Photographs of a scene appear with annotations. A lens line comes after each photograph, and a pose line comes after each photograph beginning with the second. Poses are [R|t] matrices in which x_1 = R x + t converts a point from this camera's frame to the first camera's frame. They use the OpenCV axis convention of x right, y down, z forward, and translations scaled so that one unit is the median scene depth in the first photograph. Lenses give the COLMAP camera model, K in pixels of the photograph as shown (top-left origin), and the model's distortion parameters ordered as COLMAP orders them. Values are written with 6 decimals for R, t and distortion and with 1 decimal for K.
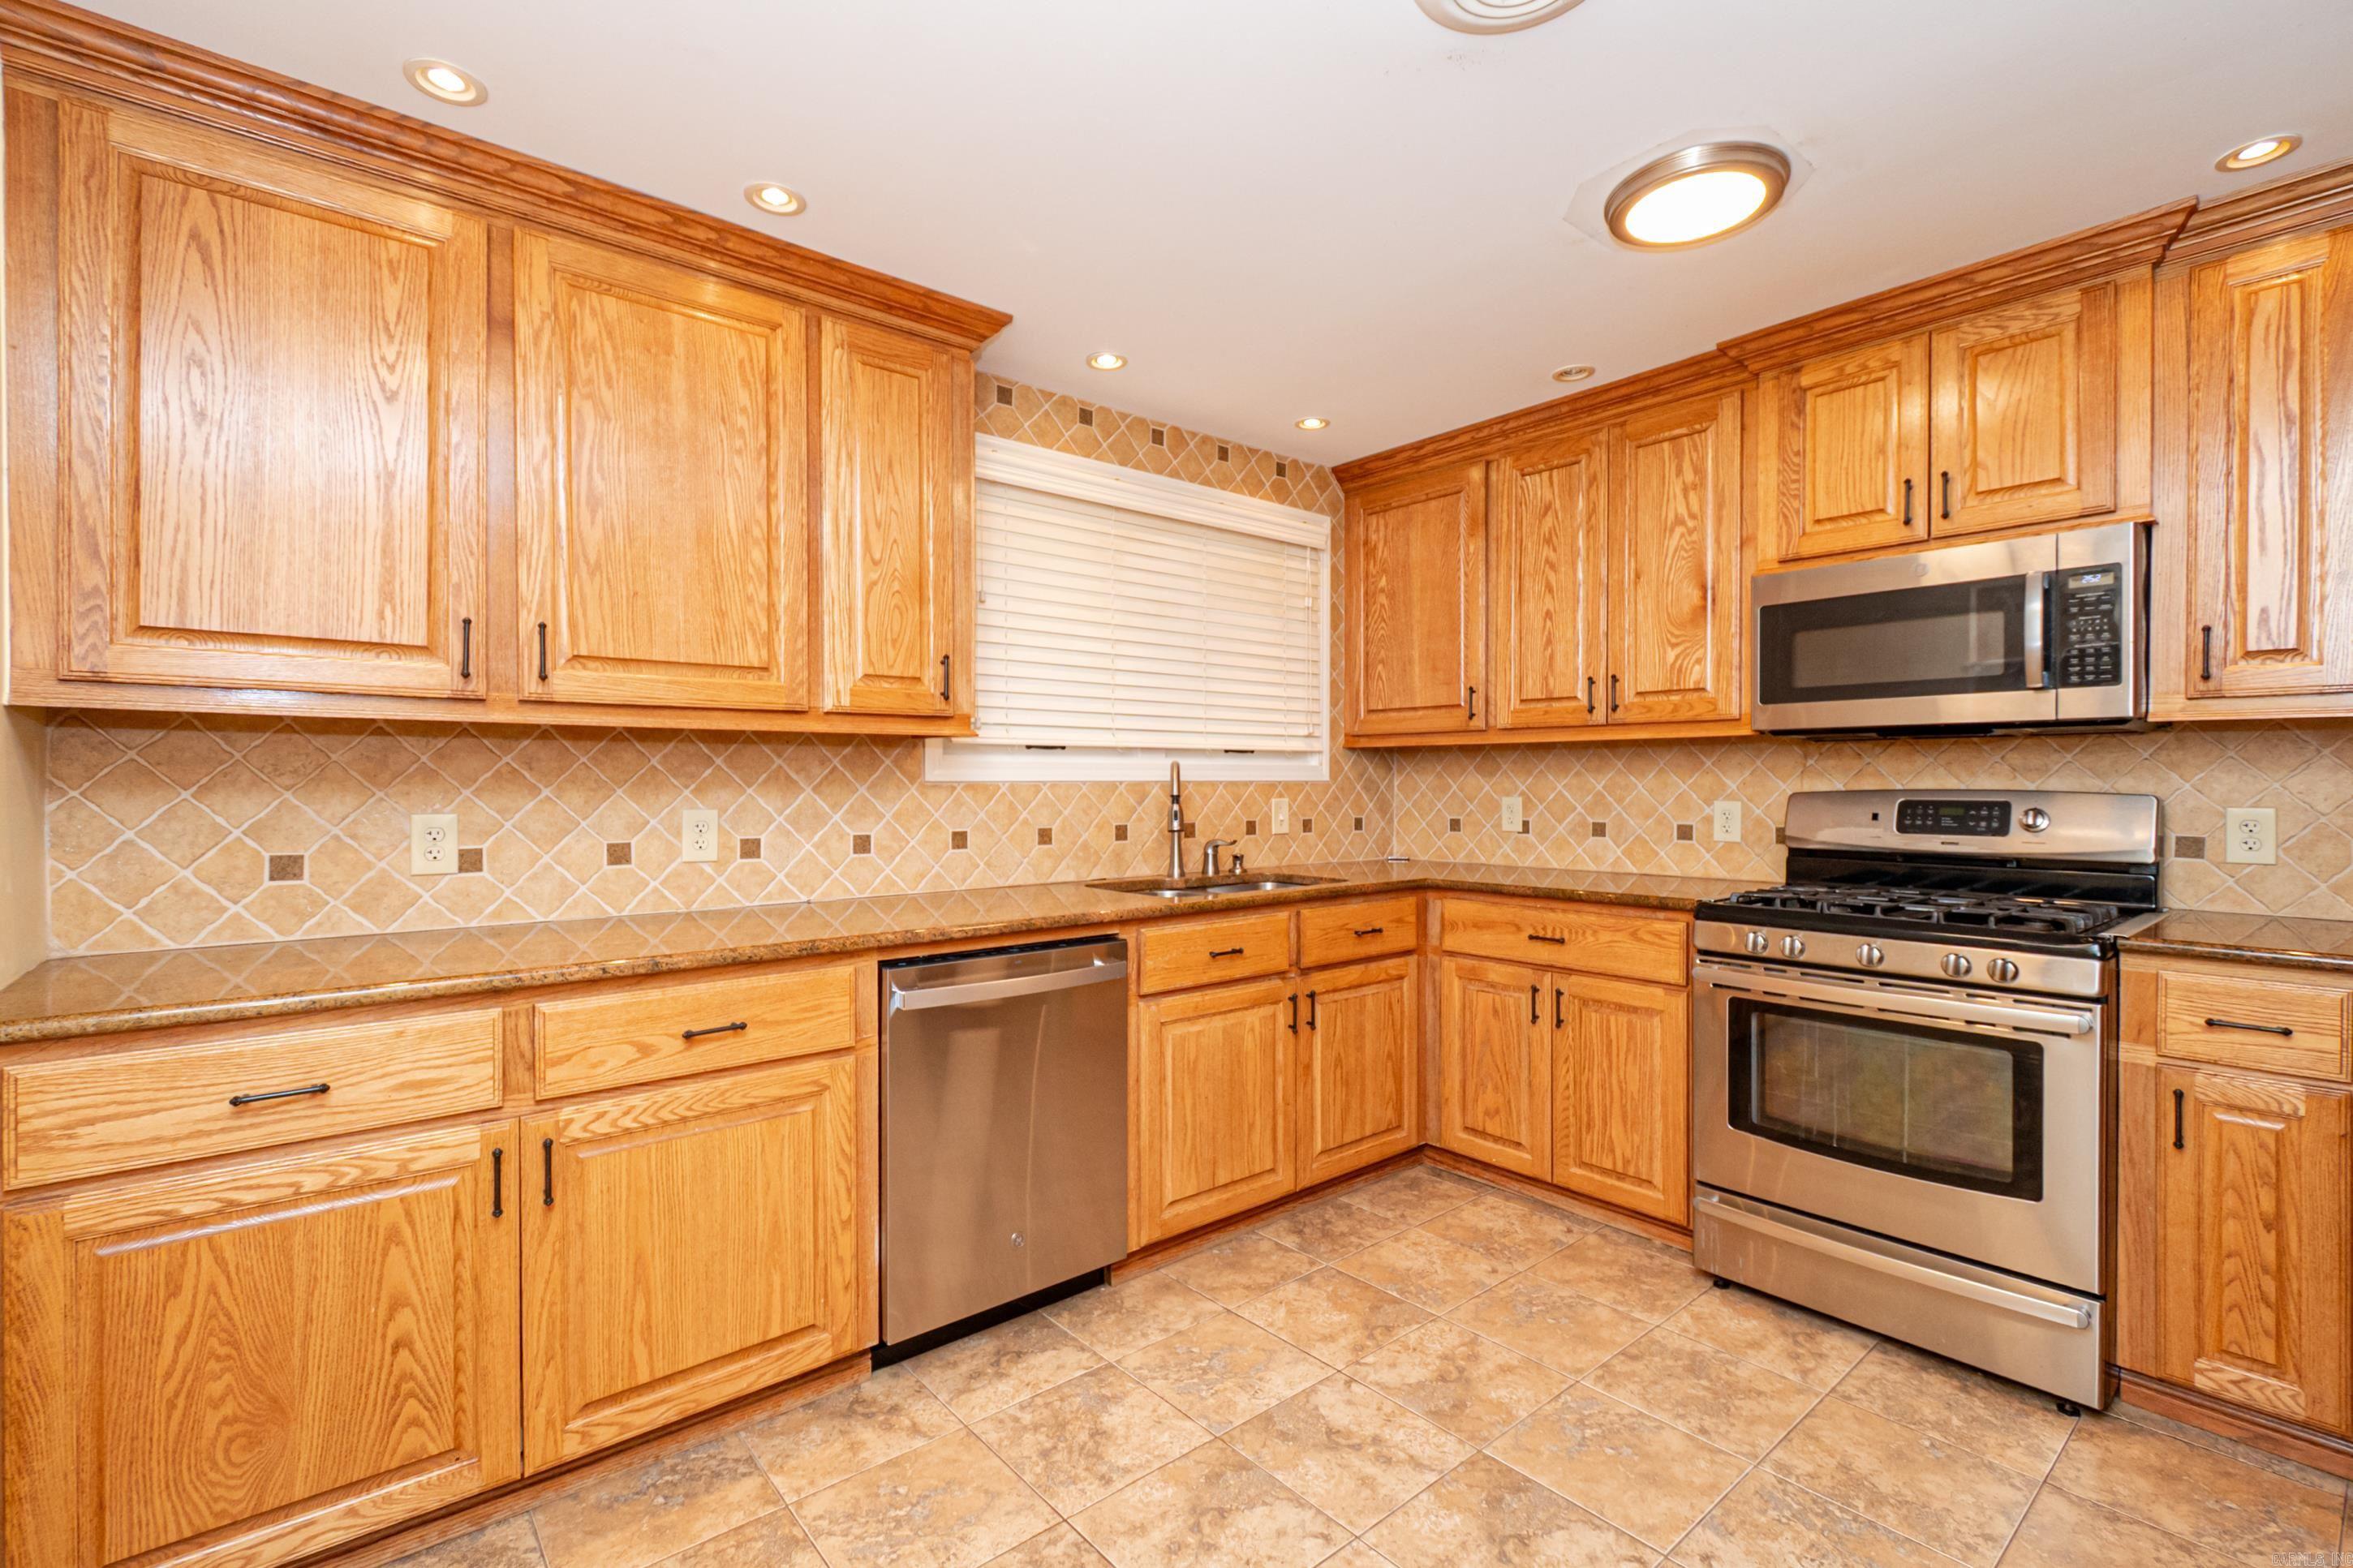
lens RADIAL K [[1042.4, 0, 1174.4], [0, 1042.4, 786.9], [0, 0, 1]] dist [-0.003555, -0.002217]
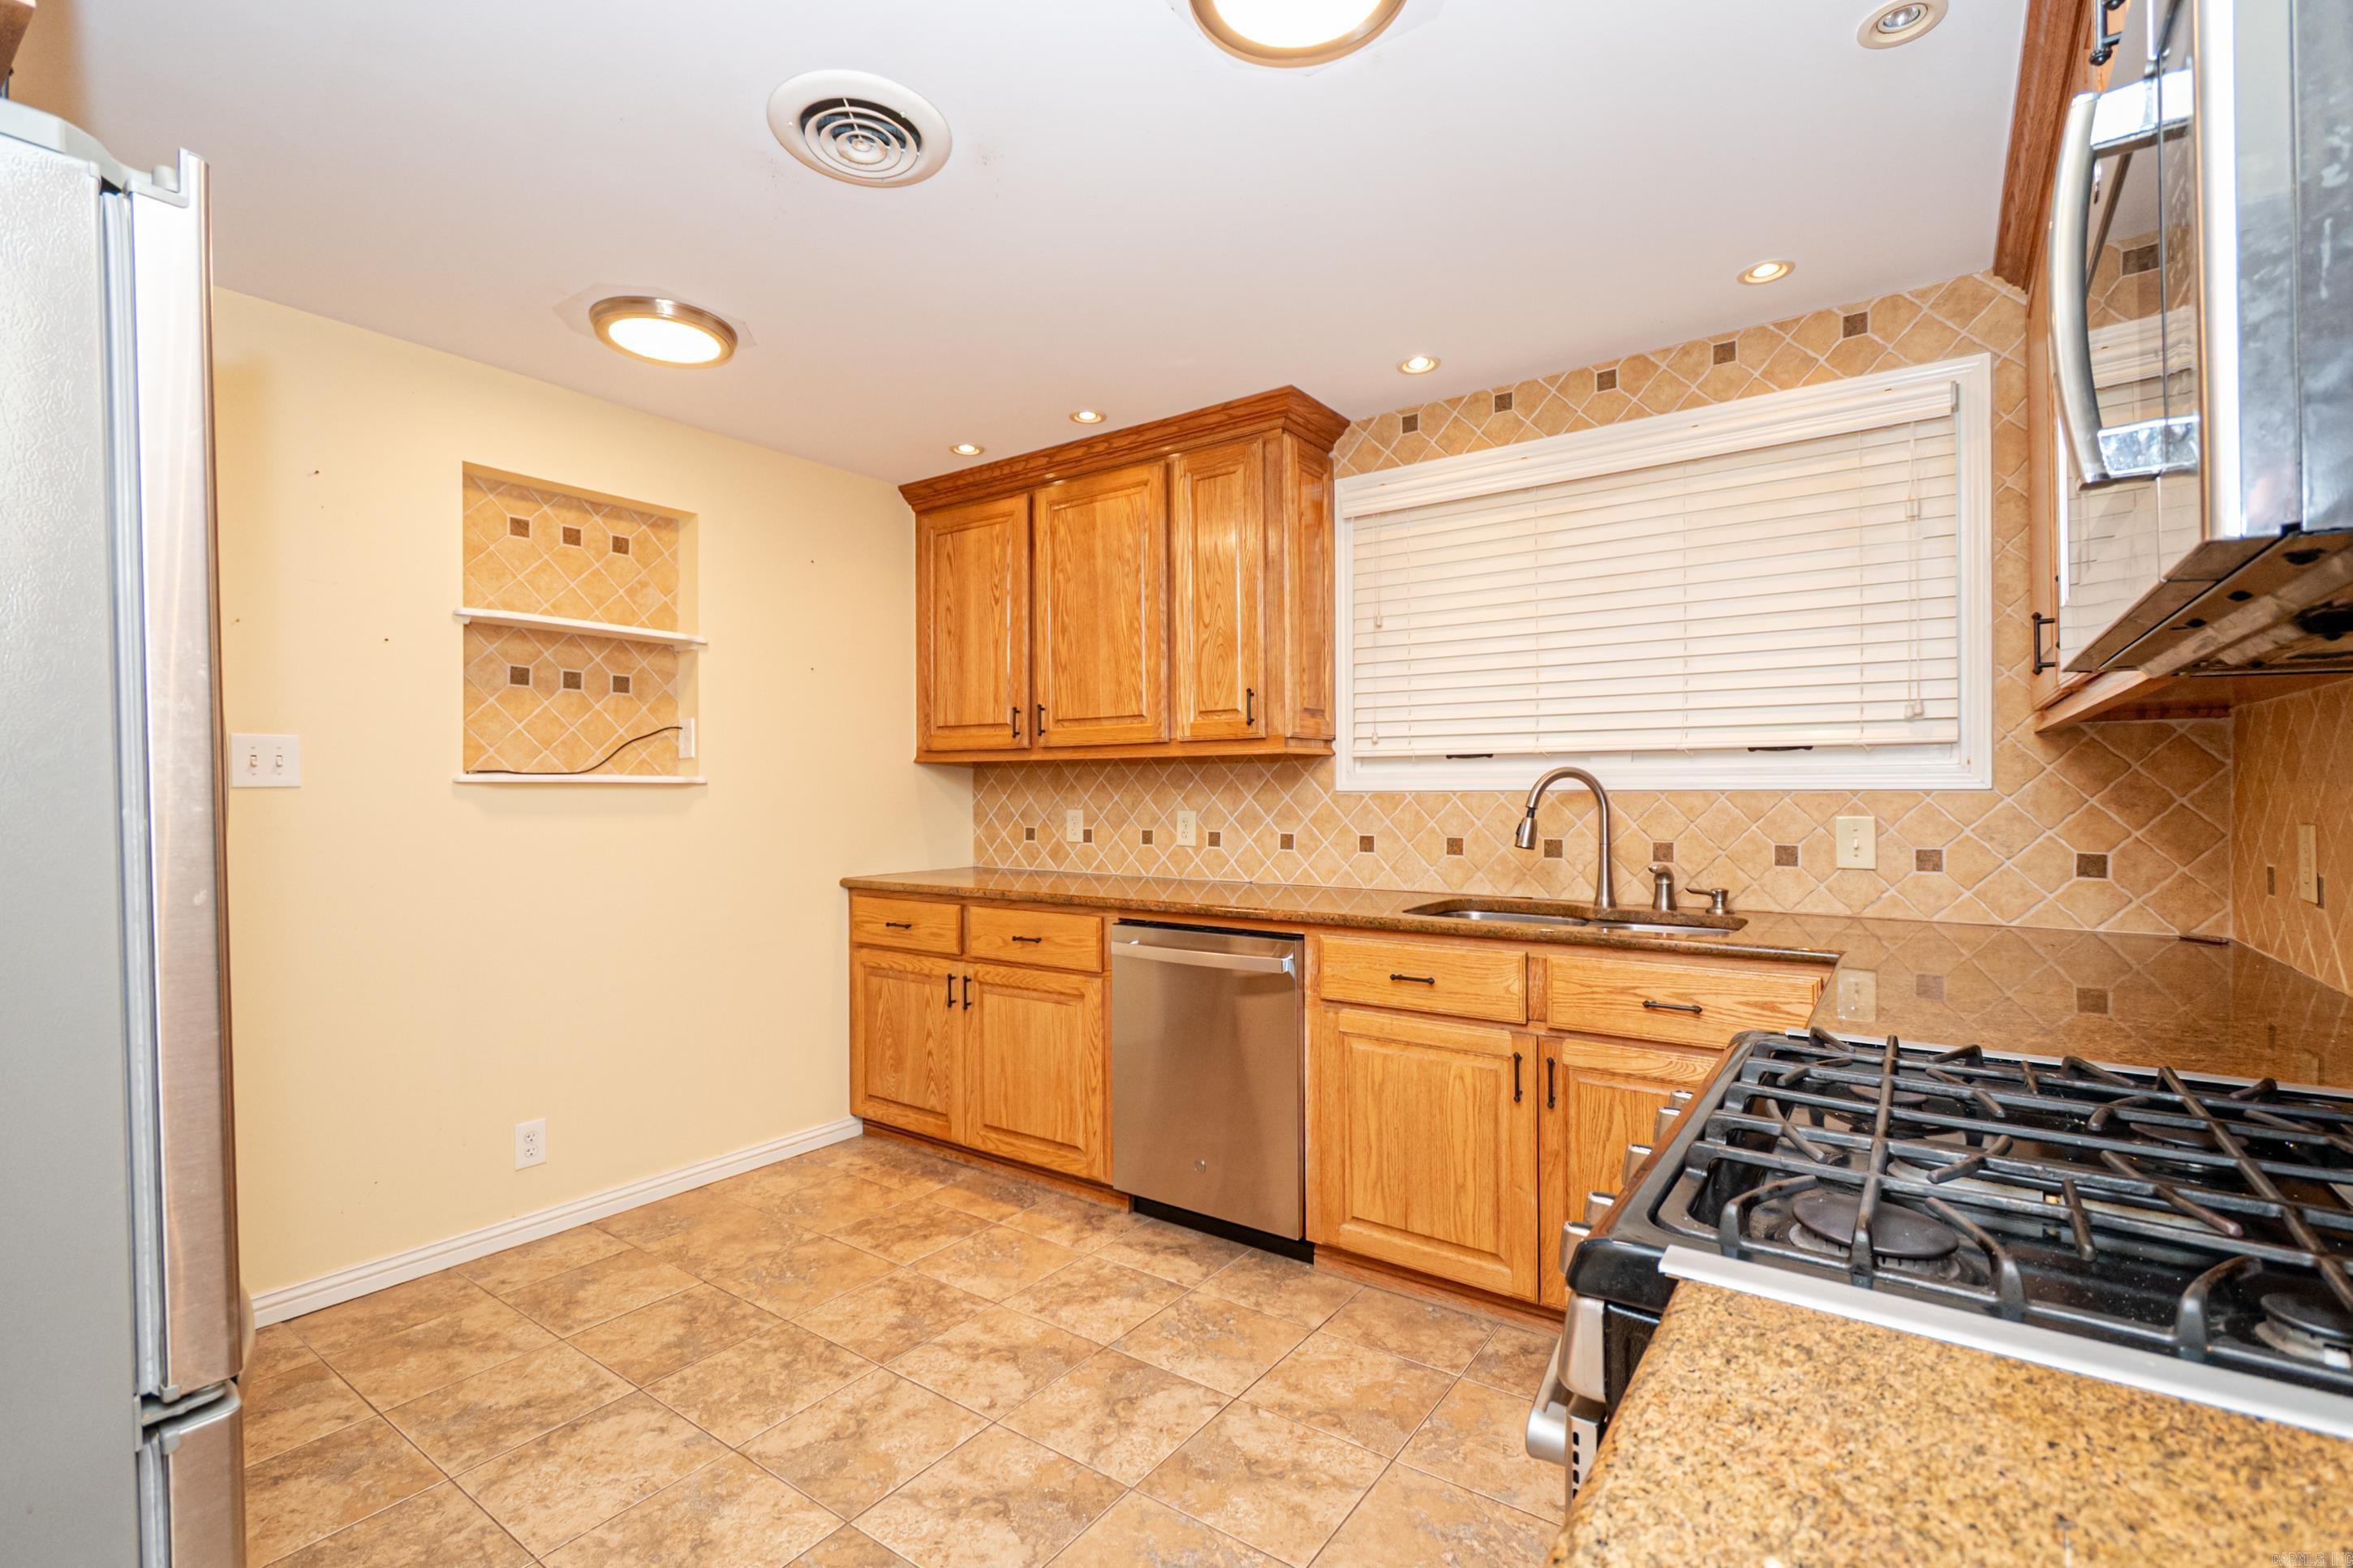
lens RADIAL K [[1042.4, 0, 1175.5], [0, 1042.4, 785.6], [0, 0, 1]] dist [-0.003555, -0.002217]
pose [[0.250626, -0.001250, -0.968083, 1.022981], [0.000183, 0.999999, -0.001244, -0.012164], [0.968084, 0.000135, 0.250626, 0.656601]]
